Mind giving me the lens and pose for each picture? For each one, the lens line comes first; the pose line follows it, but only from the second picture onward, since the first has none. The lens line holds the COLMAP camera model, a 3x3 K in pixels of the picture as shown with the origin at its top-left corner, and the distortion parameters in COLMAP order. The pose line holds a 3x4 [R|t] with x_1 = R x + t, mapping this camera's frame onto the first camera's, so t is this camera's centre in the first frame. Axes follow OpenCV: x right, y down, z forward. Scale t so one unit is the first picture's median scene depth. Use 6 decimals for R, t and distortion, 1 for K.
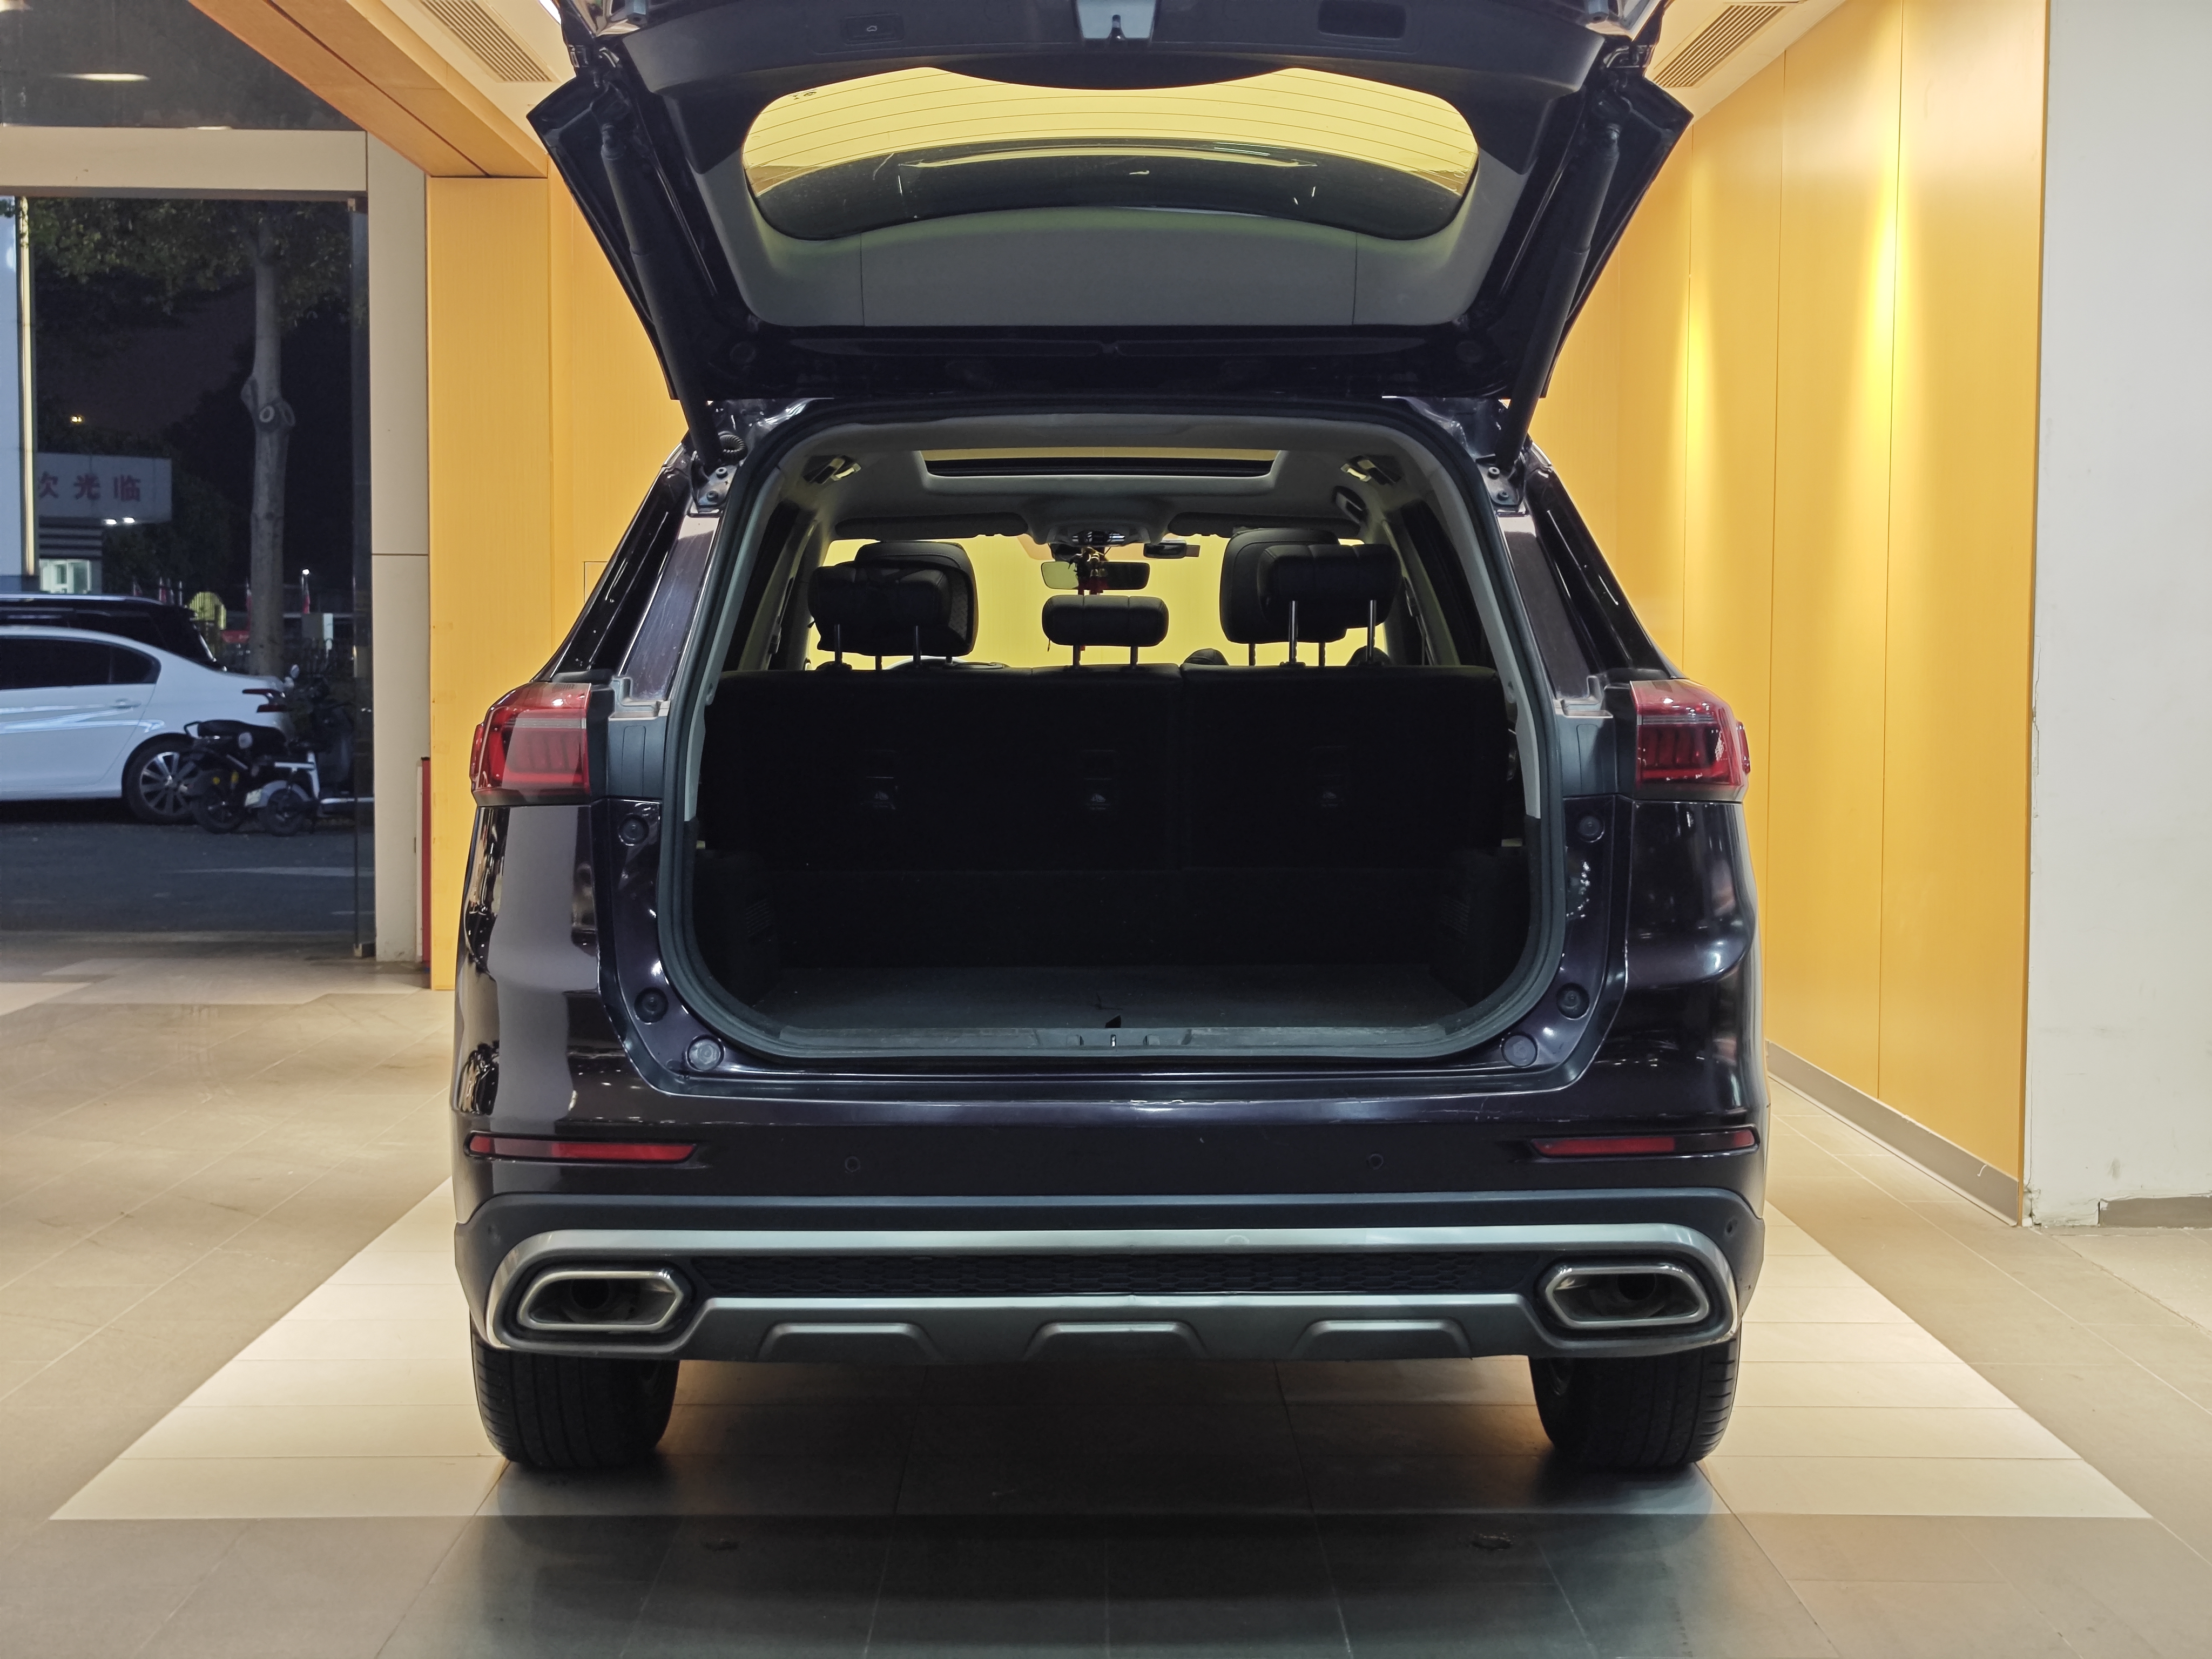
lens RADIAL K [[3103.0, 0, 1106.0], [0, 3103.0, 829.5], [0, 0, 1]] dist [0.108640, -0.029714]
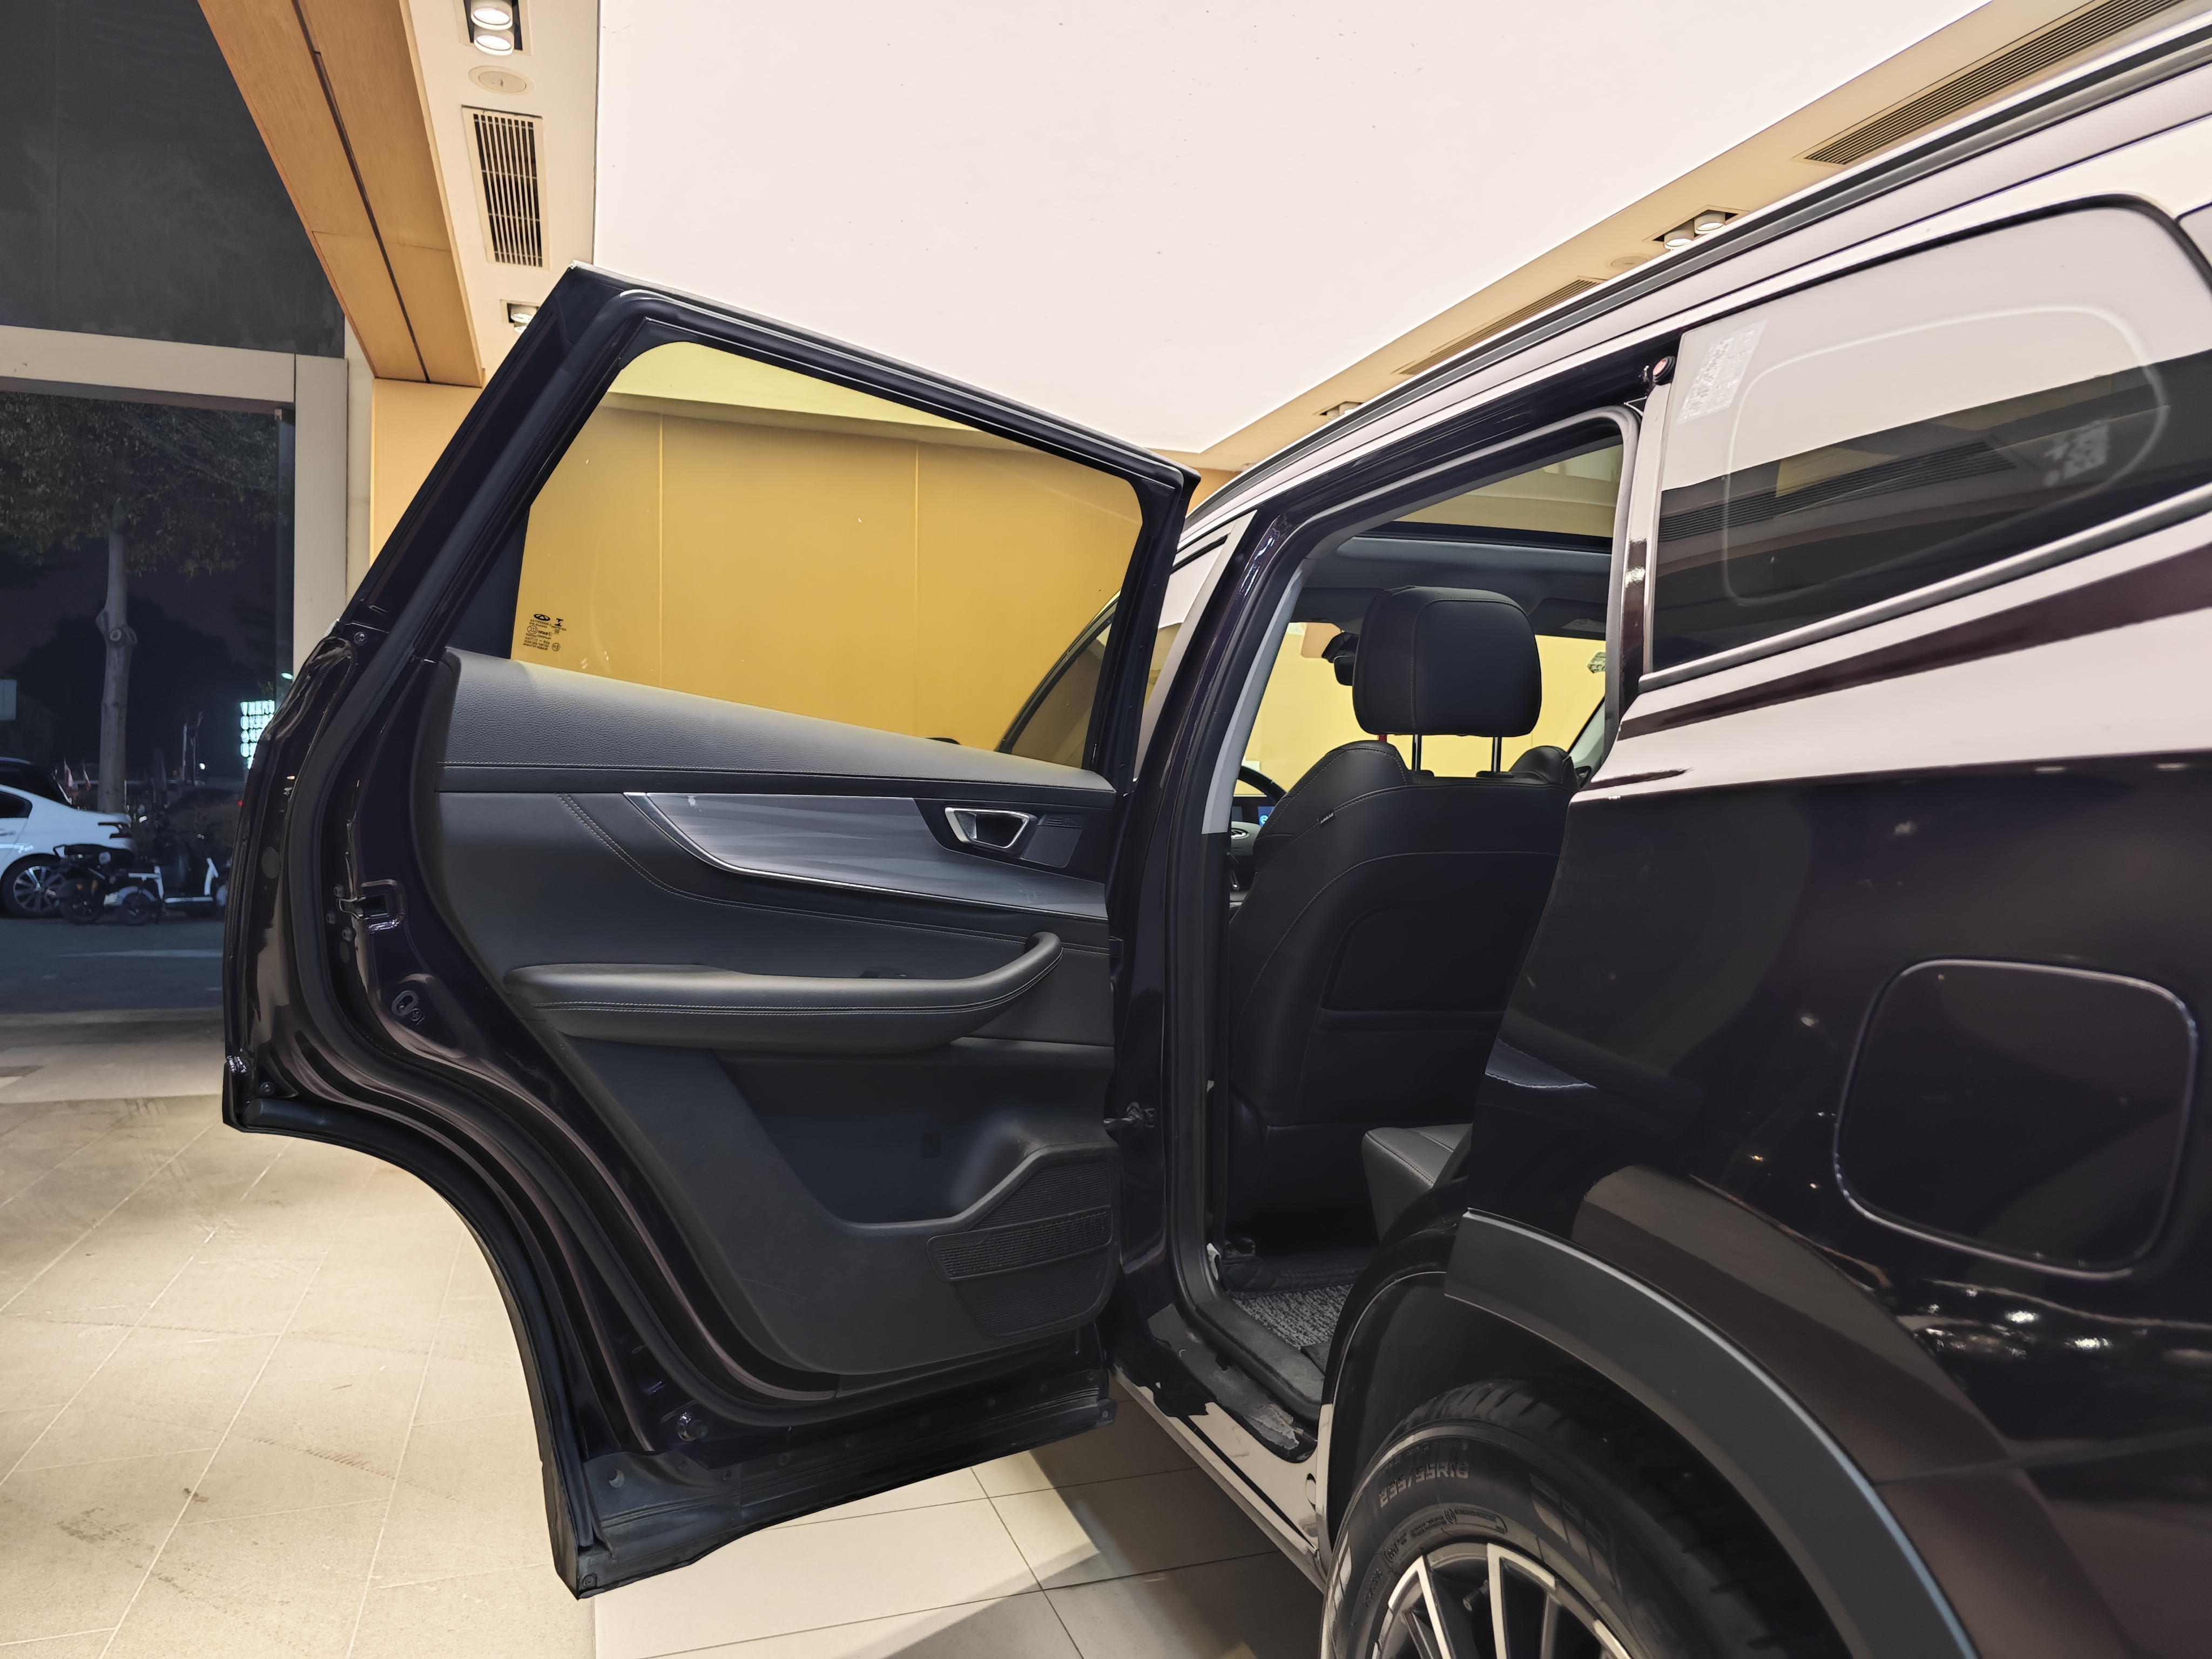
lens RADIAL K [[1517.5, 0, 1106.0], [0, 1517.5, 829.5], [0, 0, 1]] dist [0.112187, -0.122298]
pose [[0.945882, 0.000133, 0.324510, -0.075244], [0.014401, 0.998998, -0.042383, -0.005112], [-0.324191, 0.044762, 0.944932, 0.190097]]
